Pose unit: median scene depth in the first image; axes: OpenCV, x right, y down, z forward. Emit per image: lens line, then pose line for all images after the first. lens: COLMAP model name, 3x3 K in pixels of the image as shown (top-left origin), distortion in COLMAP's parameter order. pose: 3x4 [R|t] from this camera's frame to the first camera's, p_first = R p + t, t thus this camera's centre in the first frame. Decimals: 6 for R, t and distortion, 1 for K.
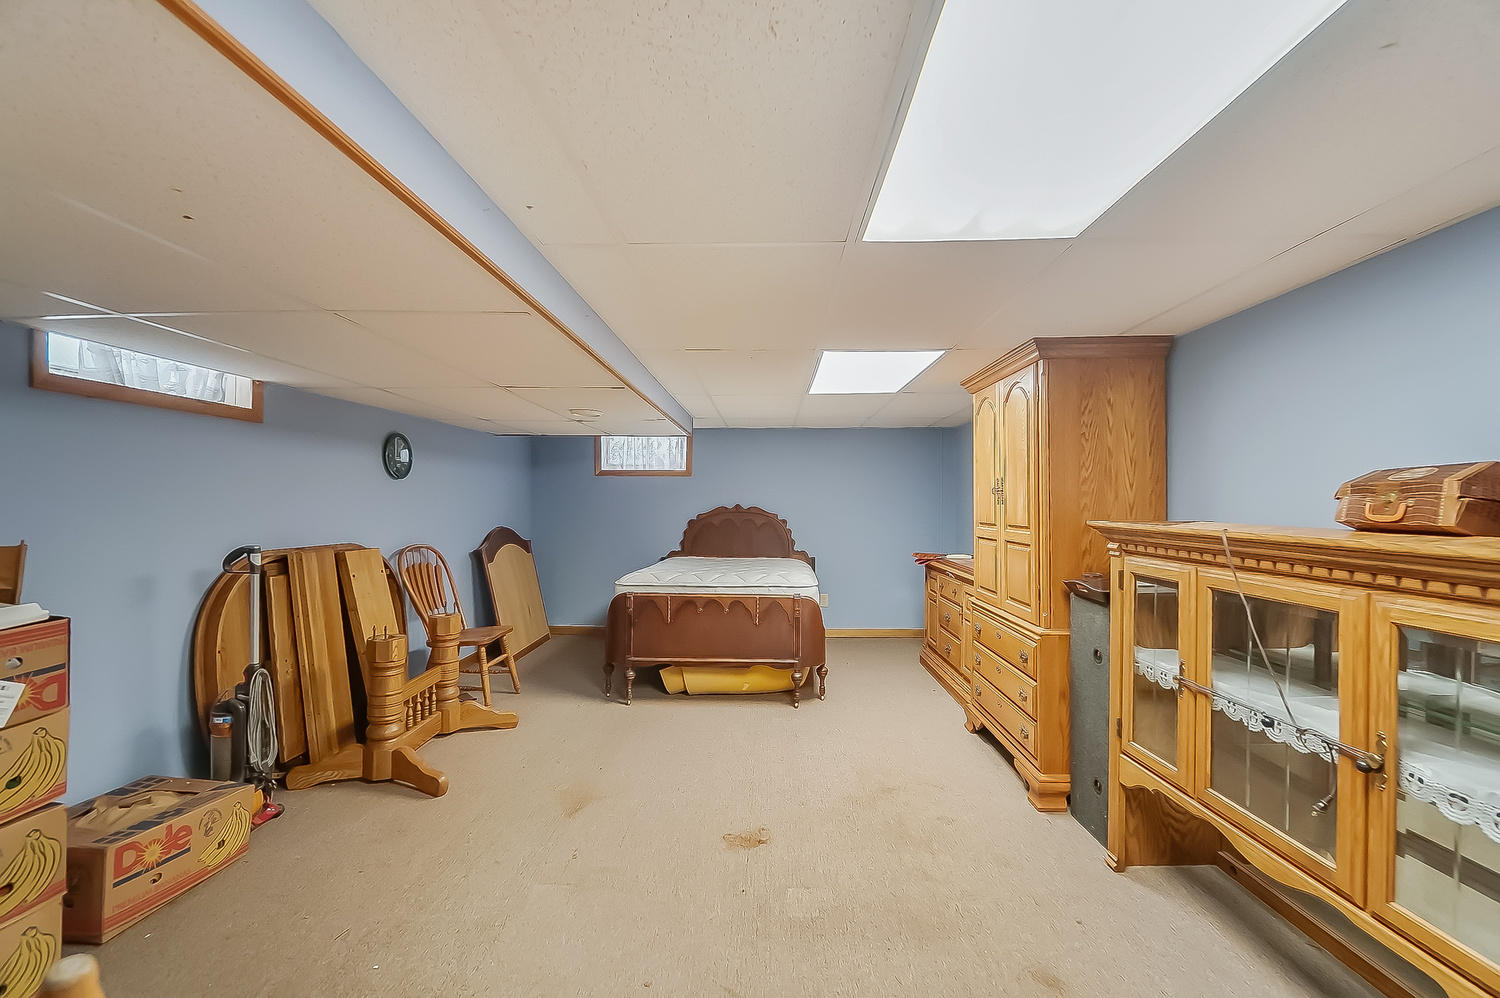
lens RADIAL K [[651.4, 0, 744.5], [0, 651.4, 500.8], [0, 0, 1]] dist [0.000249, 0.000035]
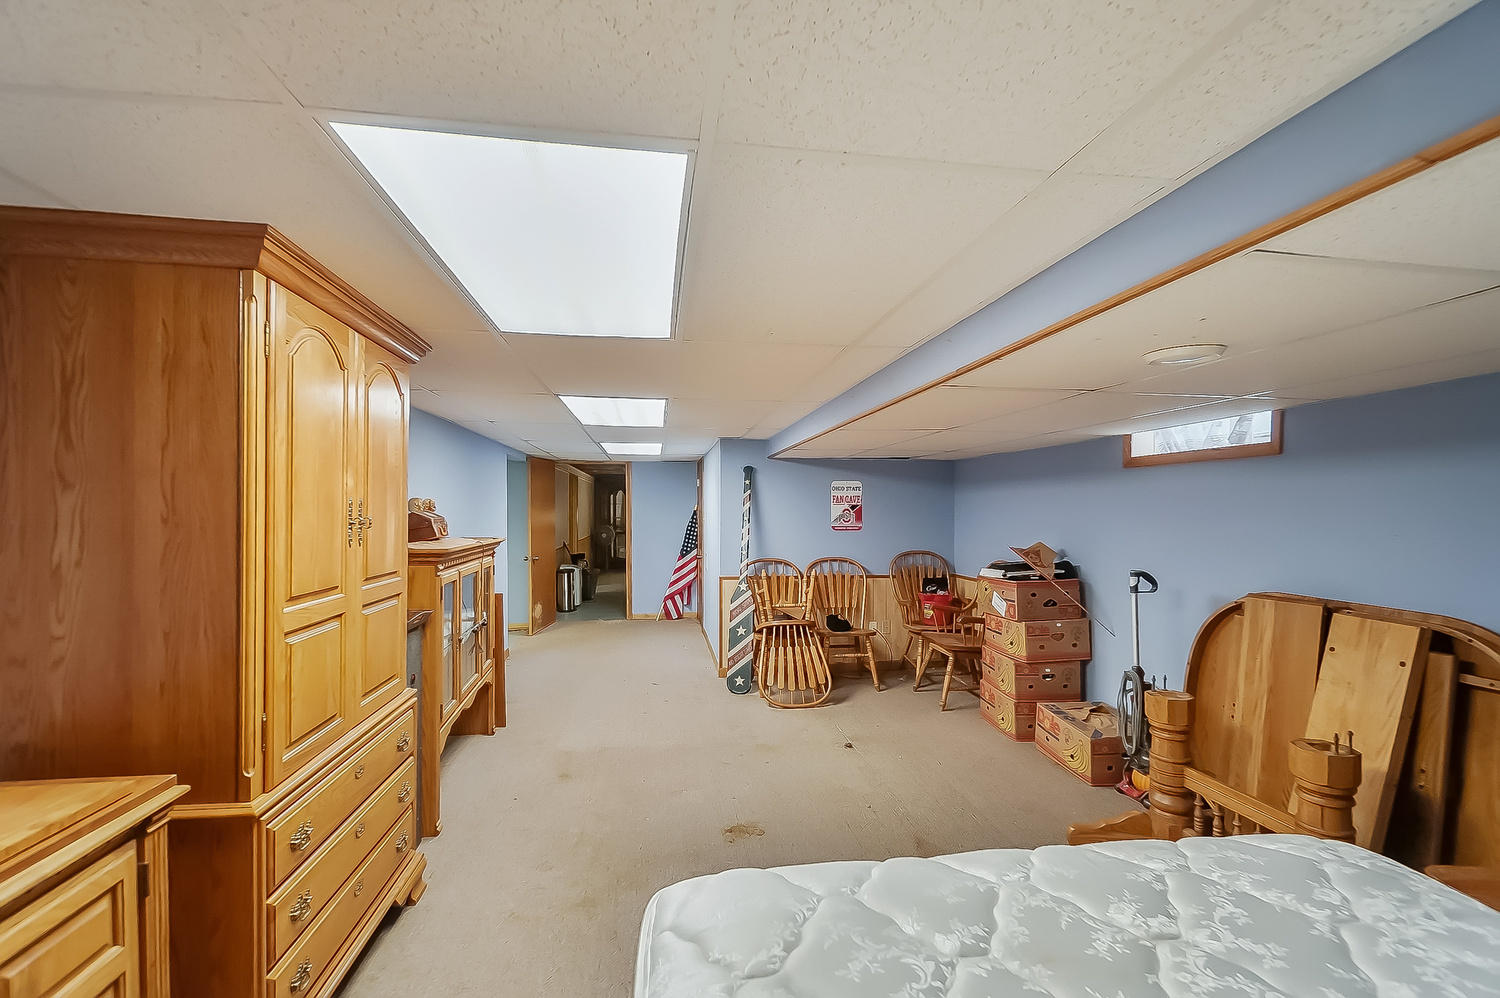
lens RADIAL K [[651.4, 0, 744.5], [0, 651.4, 500.8], [0, 0, 1]] dist [0.000249, 0.000035]
pose [[-0.984663, -0.009944, -0.174185, 0.232101], [-0.006718, 0.999795, -0.019099, -0.040881], [0.174340, -0.017636, -0.984528, 2.430593]]
